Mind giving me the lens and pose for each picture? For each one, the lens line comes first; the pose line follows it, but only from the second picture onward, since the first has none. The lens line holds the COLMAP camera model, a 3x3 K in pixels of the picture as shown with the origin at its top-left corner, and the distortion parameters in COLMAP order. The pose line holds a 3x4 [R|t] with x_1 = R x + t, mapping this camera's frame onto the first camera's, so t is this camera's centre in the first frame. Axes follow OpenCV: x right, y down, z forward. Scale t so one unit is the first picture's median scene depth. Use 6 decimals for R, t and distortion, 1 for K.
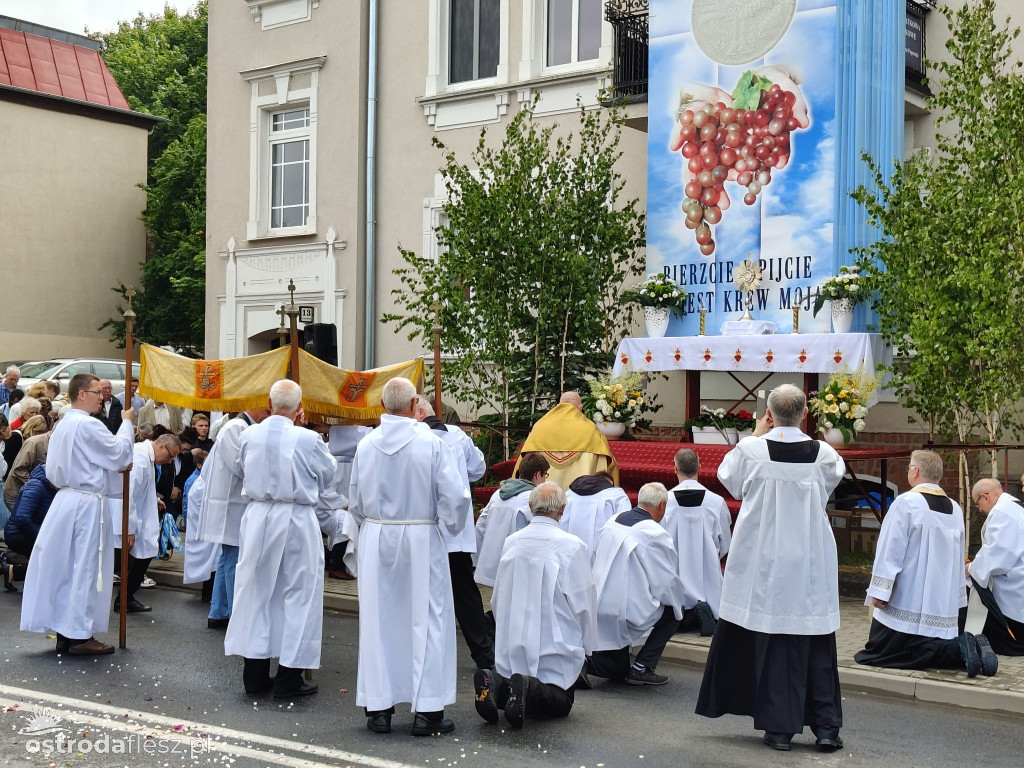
lens RADIAL K [[1393.9, 0, 575.7], [0, 1393.9, 393.6], [0, 0, 1]] dist [0.018096, 0.000000]
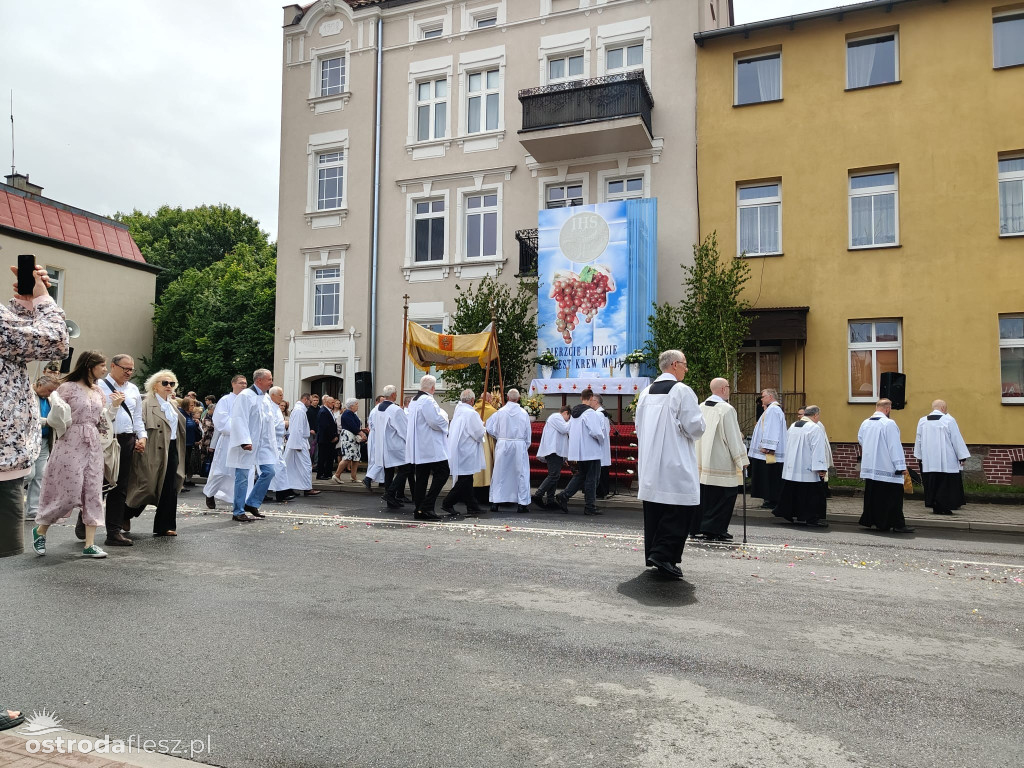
lens RADIAL K [[691.8, 0, 515.9], [0, 691.8, 392.0], [0, 0, 1]] dist [0.001320, -0.002772]
pose [[0.954161, 0.015662, 0.298883, -0.324339], [-0.001193, 0.998821, -0.048534, 0.035204], [-0.299291, 0.045953, 0.953055, -0.054786]]
